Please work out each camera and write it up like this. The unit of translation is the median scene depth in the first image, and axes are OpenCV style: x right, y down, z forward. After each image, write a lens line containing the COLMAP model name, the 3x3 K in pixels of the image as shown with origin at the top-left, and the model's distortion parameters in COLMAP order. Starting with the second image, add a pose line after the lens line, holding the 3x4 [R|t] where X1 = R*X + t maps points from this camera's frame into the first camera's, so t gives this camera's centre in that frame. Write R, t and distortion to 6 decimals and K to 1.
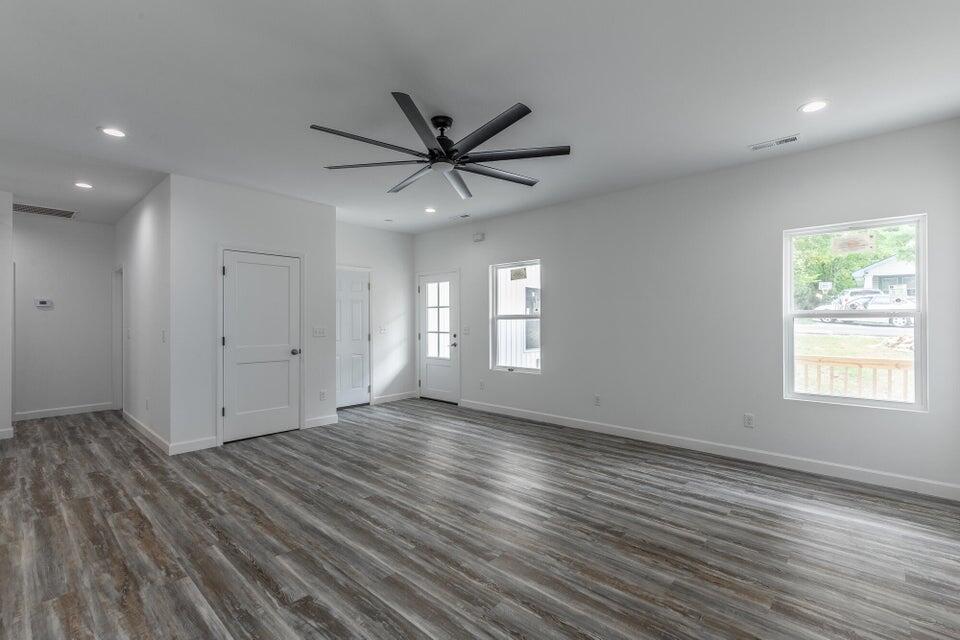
lens RADIAL K [[438.1, 0, 490.4], [0, 438.1, 315.3], [0, 0, 1]] dist [0.005728, -0.001134]
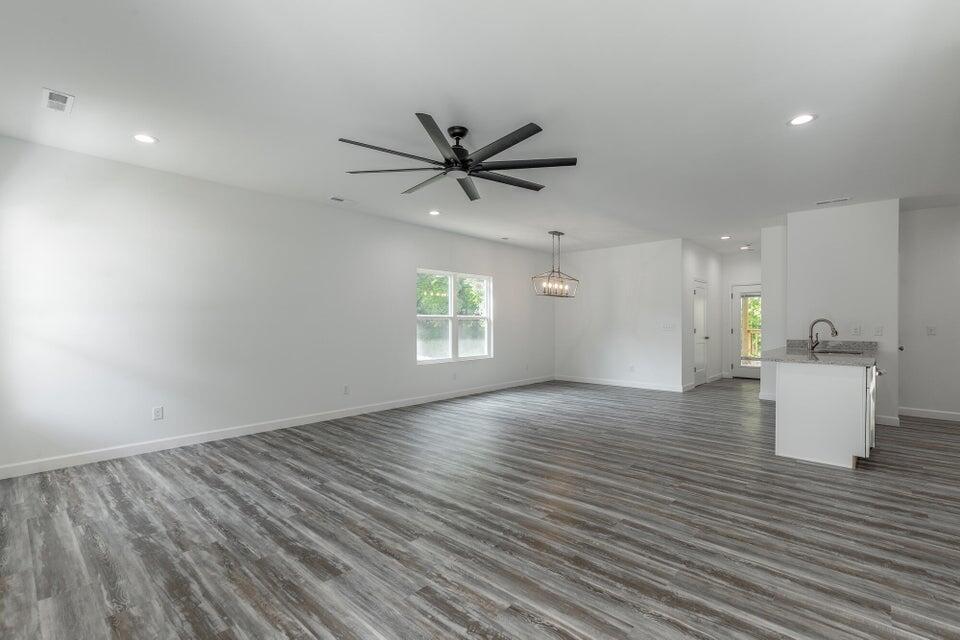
lens RADIAL K [[438.1, 0, 480.7], [0, 438.1, 323.5], [0, 0, 1]] dist [0.005728, -0.001134]
pose [[-0.999928, 0.002686, 0.011733, -0.122513], [0.002513, 0.999889, -0.014712, 0.029788], [-0.011771, -0.014681, -0.999823, 1.424818]]
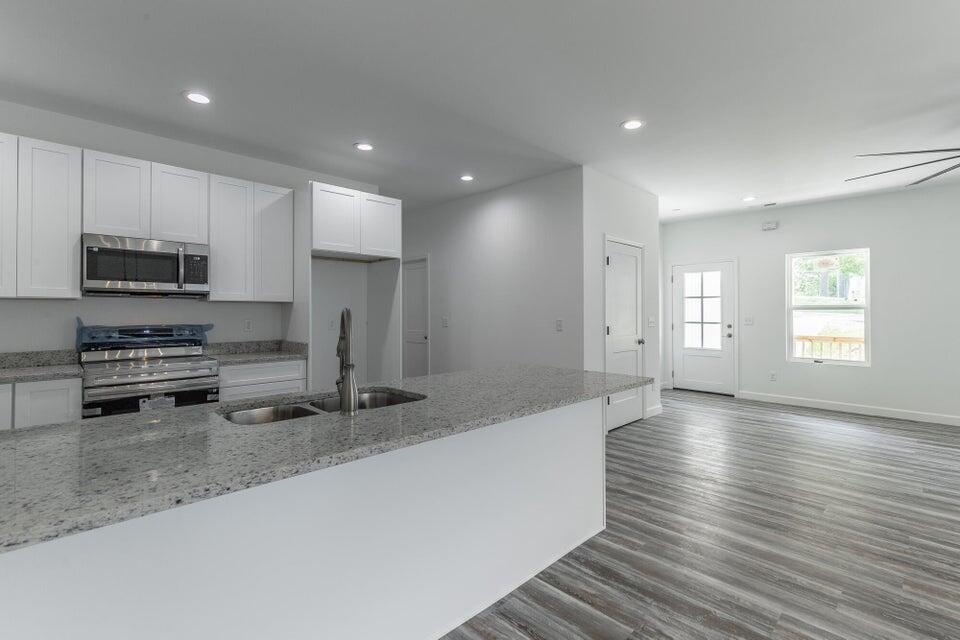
lens RADIAL K [[438.1, 0, 493.2], [0, 438.1, 308.2], [0, 0, 1]] dist [0.005728, -0.001134]
pose [[0.998577, 0.002012, -0.053299, -0.818139], [-0.001790, 0.999989, 0.004226, 0.004139], [0.053307, -0.004125, 0.998570, -0.018232]]
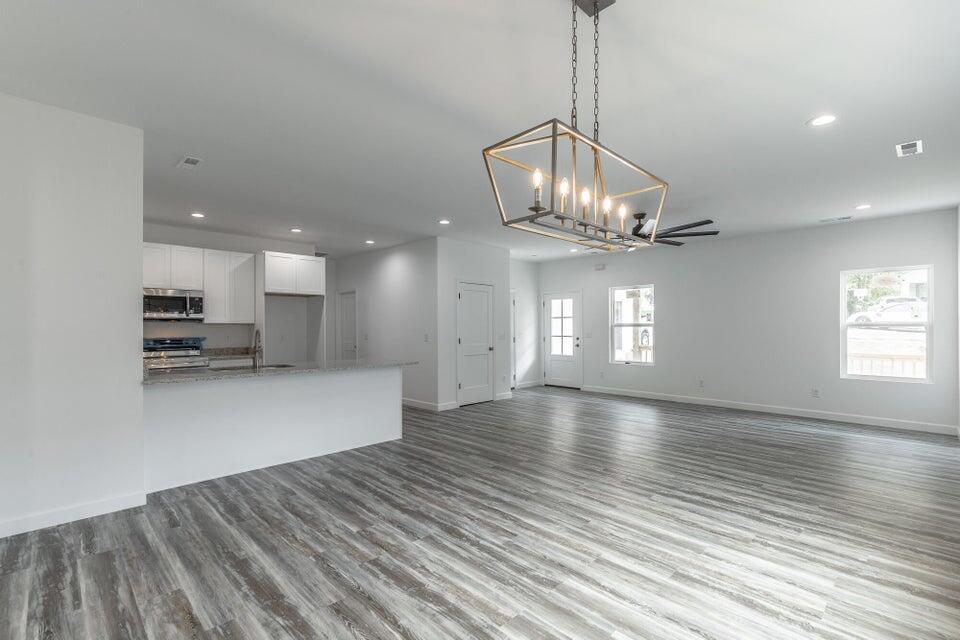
lens RADIAL K [[438.1, 0, 478.4], [0, 438.1, 323.2], [0, 0, 1]] dist [0.005728, -0.001134]
pose [[0.998068, 0.000820, -0.062132, -0.445103], [-0.000464, 0.999983, 0.005750, -0.013544], [0.062136, -0.005710, 0.998051, -0.549671]]
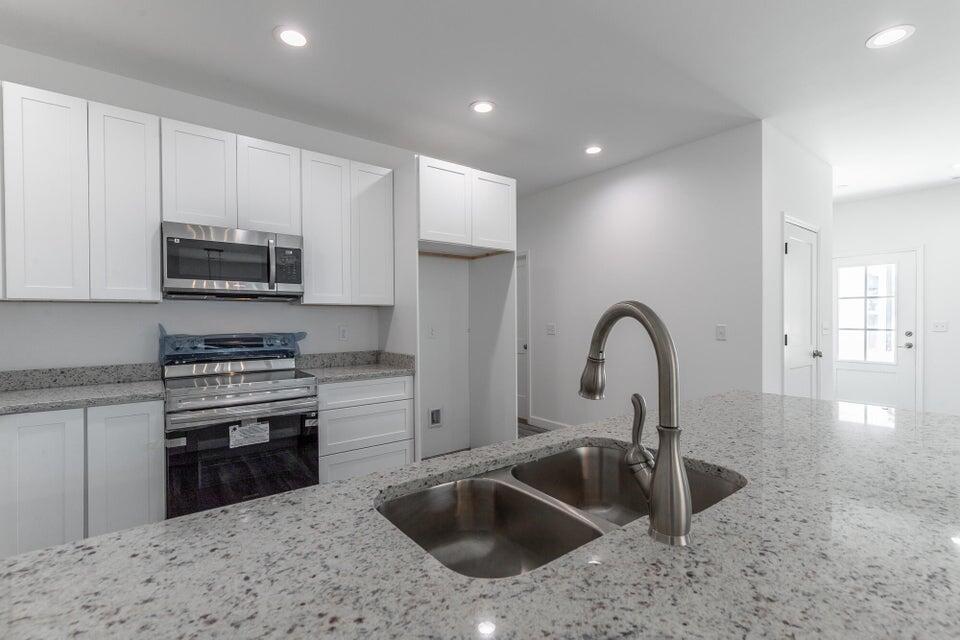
lens RADIAL K [[438.1, 0, 490.3], [0, 438.1, 322.5], [0, 0, 1]] dist [0.005728, -0.001134]
pose [[0.983633, -0.000501, -0.180184, -0.978947], [0.004507, 0.999752, 0.021824, 0.009440], [0.180128, -0.022279, 0.983391, 0.151295]]
